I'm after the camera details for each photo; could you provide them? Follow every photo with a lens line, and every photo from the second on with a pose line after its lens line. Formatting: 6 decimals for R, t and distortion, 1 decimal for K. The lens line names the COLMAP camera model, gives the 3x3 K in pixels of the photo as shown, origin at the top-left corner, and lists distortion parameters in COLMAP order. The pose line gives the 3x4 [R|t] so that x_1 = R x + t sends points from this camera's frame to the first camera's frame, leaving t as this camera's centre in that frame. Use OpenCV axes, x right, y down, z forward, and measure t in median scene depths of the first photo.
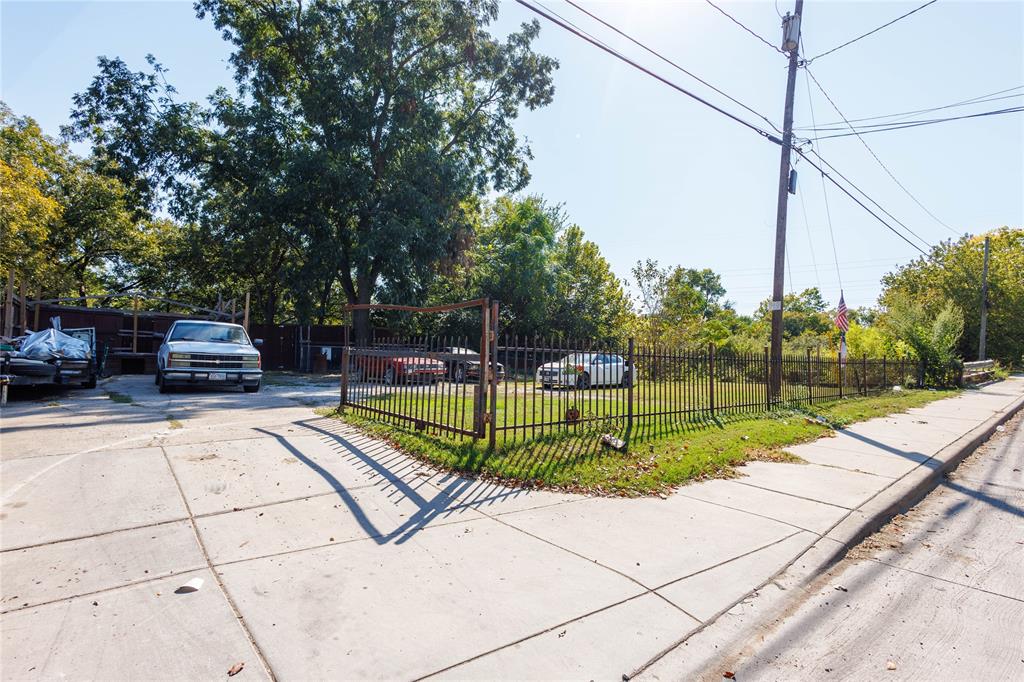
lens RADIAL K [[468.6, 0, 512.7], [0, 468.6, 343.0], [0, 0, 1]] dist [0.007608, -0.001179]
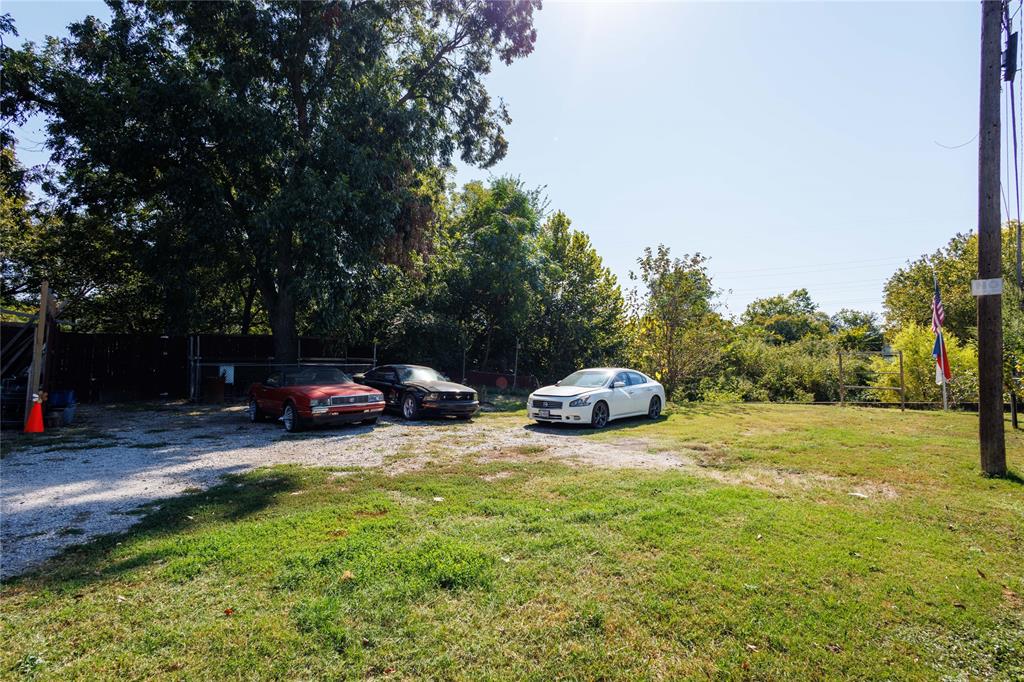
lens RADIAL K [[468.6, 0, 514.3], [0, 468.6, 338.4], [0, 0, 1]] dist [0.007608, -0.001179]
pose [[0.997883, -0.012791, 0.063765, -0.005981], [0.014356, 0.999605, -0.024145, -0.007542], [-0.063431, 0.025010, 0.997673, 0.223224]]
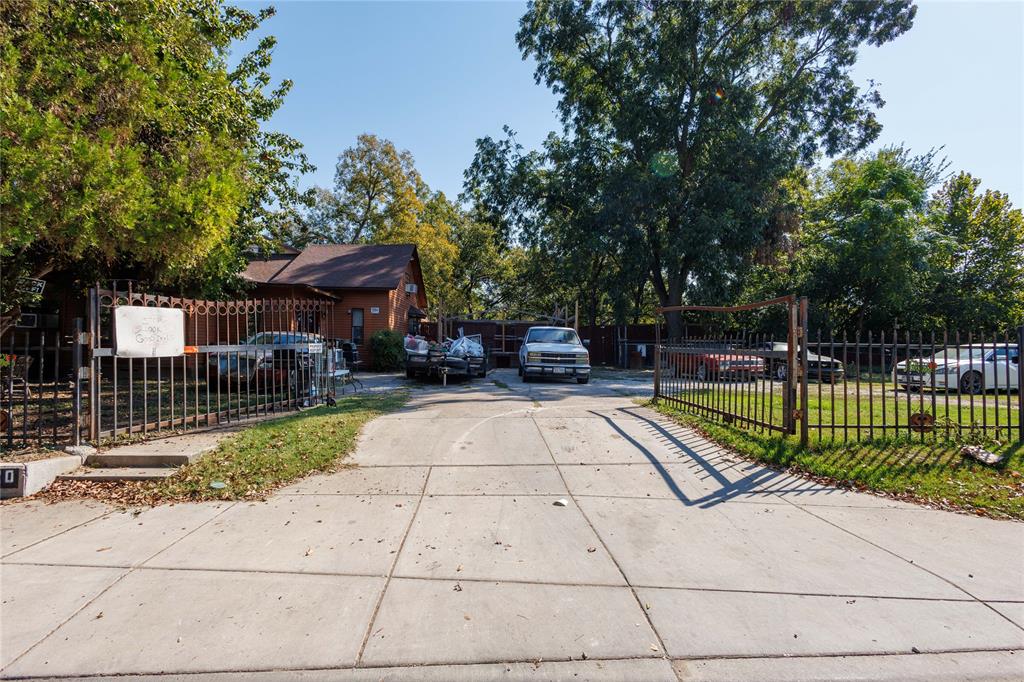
lens RADIAL K [[468.6, 0, 507.0], [0, 468.6, 338.0], [0, 0, 1]] dist [0.007608, -0.001179]
pose [[0.791151, -0.029306, -0.610918, 0.015027], [0.027592, 0.999545, -0.012216, -0.001736], [0.610998, -0.007192, 0.791599, -0.035900]]
